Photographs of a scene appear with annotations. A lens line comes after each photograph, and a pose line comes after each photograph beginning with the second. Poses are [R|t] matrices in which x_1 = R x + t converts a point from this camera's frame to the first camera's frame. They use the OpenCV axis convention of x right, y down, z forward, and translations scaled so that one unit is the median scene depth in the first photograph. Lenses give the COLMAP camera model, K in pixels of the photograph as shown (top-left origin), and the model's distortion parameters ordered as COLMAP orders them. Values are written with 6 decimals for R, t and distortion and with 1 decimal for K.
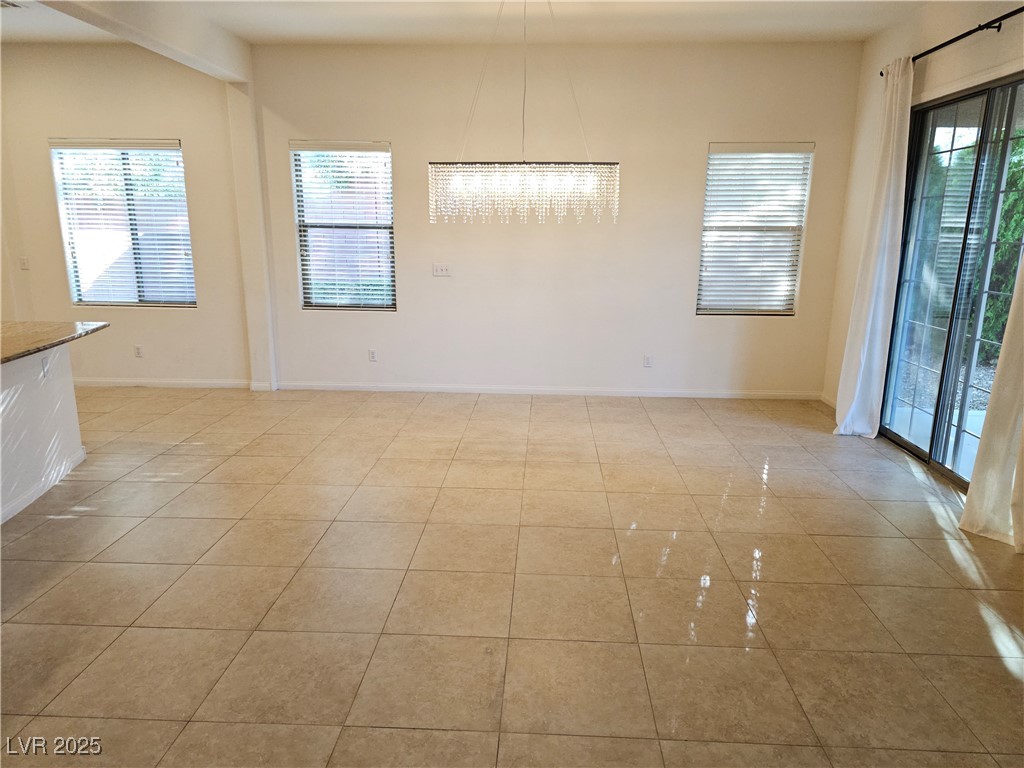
lens RADIAL K [[680.4, 0, 519.0], [0, 680.4, 386.7], [0, 0, 1]] dist [0.040353, -0.018787]
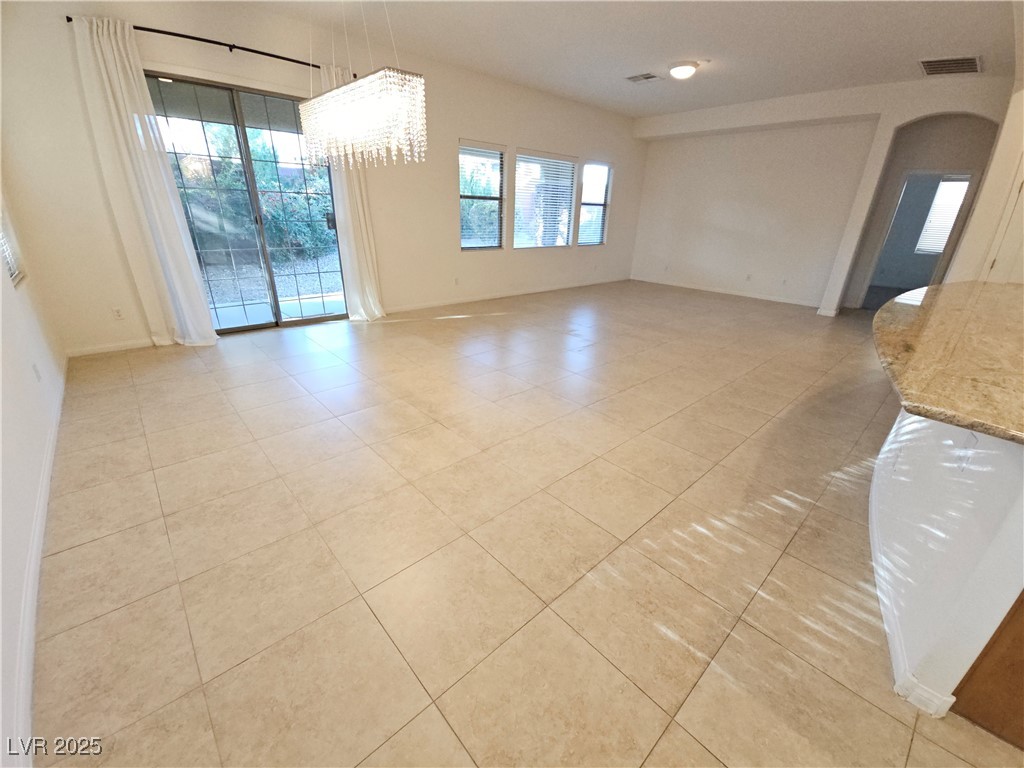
lens RADIAL K [[414.2, 0, 511.5], [0, 414.2, 388.5], [0, 0, 1]] dist [-0.004751, -0.002300]
pose [[-0.704994, -0.307377, 0.639143, -0.432067], [0.128249, 0.831089, 0.541150, -0.196395], [-0.697522, 0.463477, -0.546492, 0.961385]]
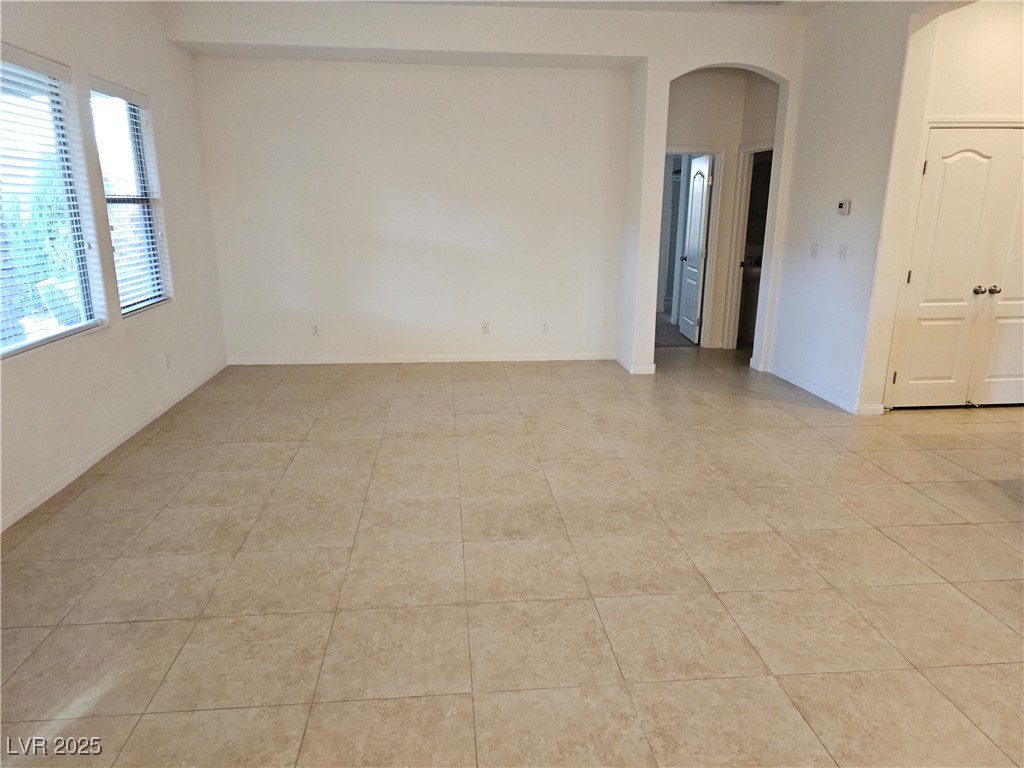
lens RADIAL K [[680.4, 0, 512.0], [0, 680.4, 380.7], [0, 0, 1]] dist [0.040353, -0.018787]
pose [[-0.989691, 0.019771, -0.141846, 0.103393], [-0.048250, 0.886498, 0.460211, -0.133673], [0.134845, 0.462310, -0.876405, 0.611423]]
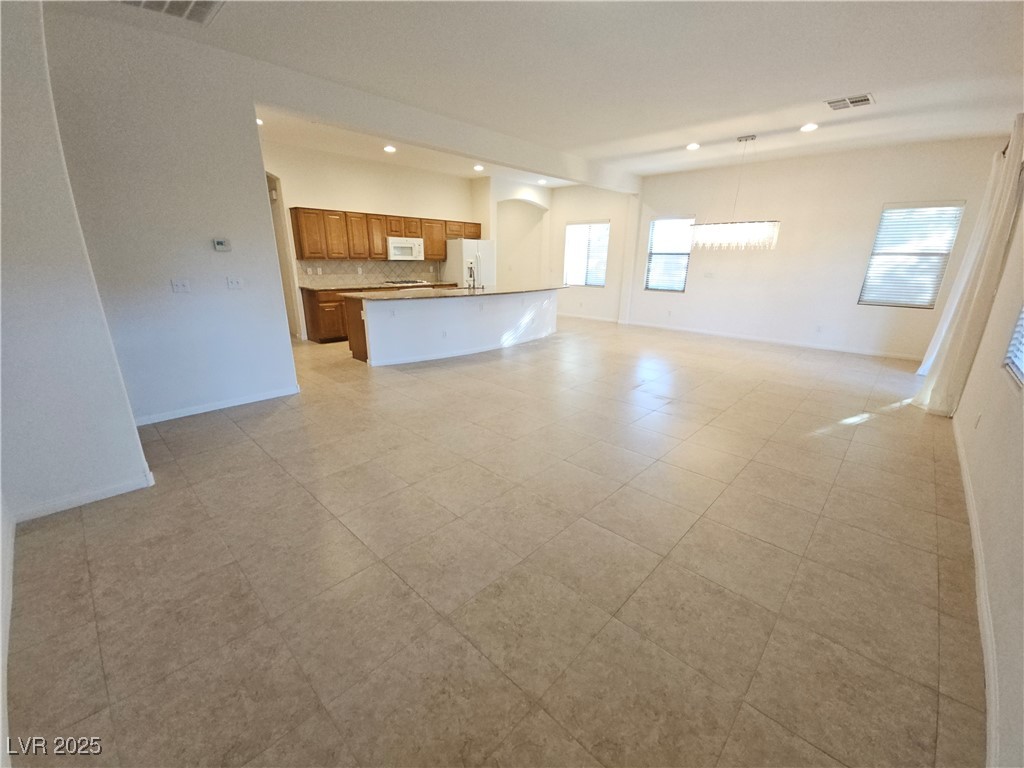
lens RADIAL K [[414.2, 0, 507.5], [0, 414.2, 390.9], [0, 0, 1]] dist [-0.004751, -0.002300]
pose [[0.747551, 0.202966, -0.632434, 0.317697], [-0.156804, 0.979182, 0.128902, 0.121789], [0.645430, 0.002807, 0.763814, -0.402339]]
